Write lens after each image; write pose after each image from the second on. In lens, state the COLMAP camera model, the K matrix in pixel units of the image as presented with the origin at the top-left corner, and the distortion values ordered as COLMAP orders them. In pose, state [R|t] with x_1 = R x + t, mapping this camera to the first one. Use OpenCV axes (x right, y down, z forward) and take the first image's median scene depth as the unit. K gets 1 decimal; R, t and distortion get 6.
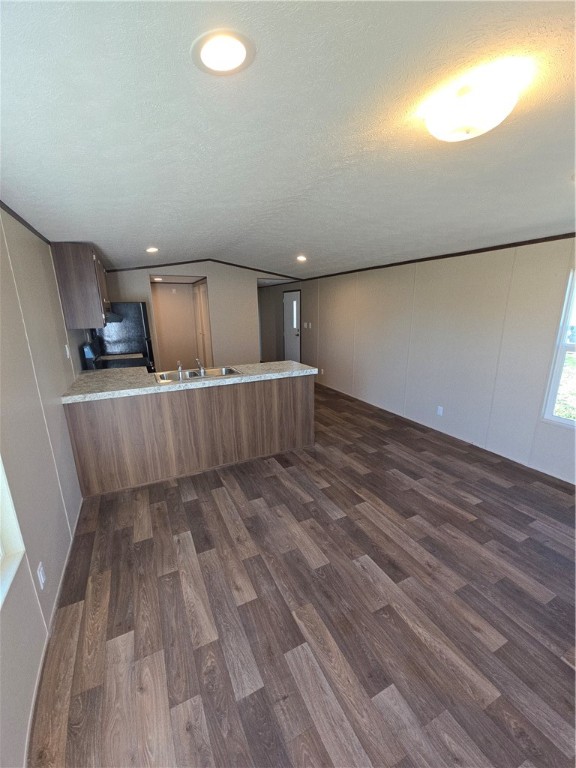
lens RADIAL K [[308.8, 0, 290.4], [0, 308.8, 387.5], [0, 0, 1]] dist [0.001037, -0.004743]
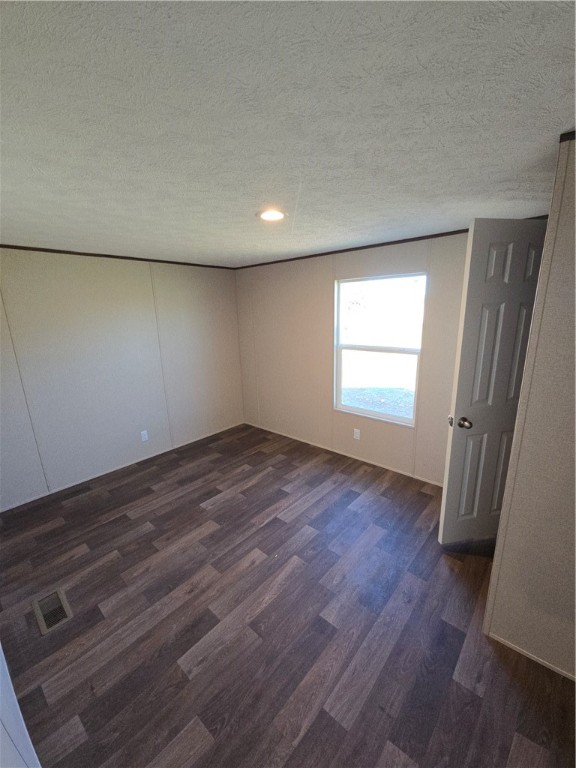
lens RADIAL K [[308.8, 0, 289.7], [0, 308.8, 389.5], [0, 0, 1]] dist [0.001037, -0.004743]
pose [[-0.383007, -0.198225, 0.902226, -1.092176], [0.250168, 0.917947, 0.307879, -0.240892], [-0.889225, 0.343628, -0.301991, 0.979685]]
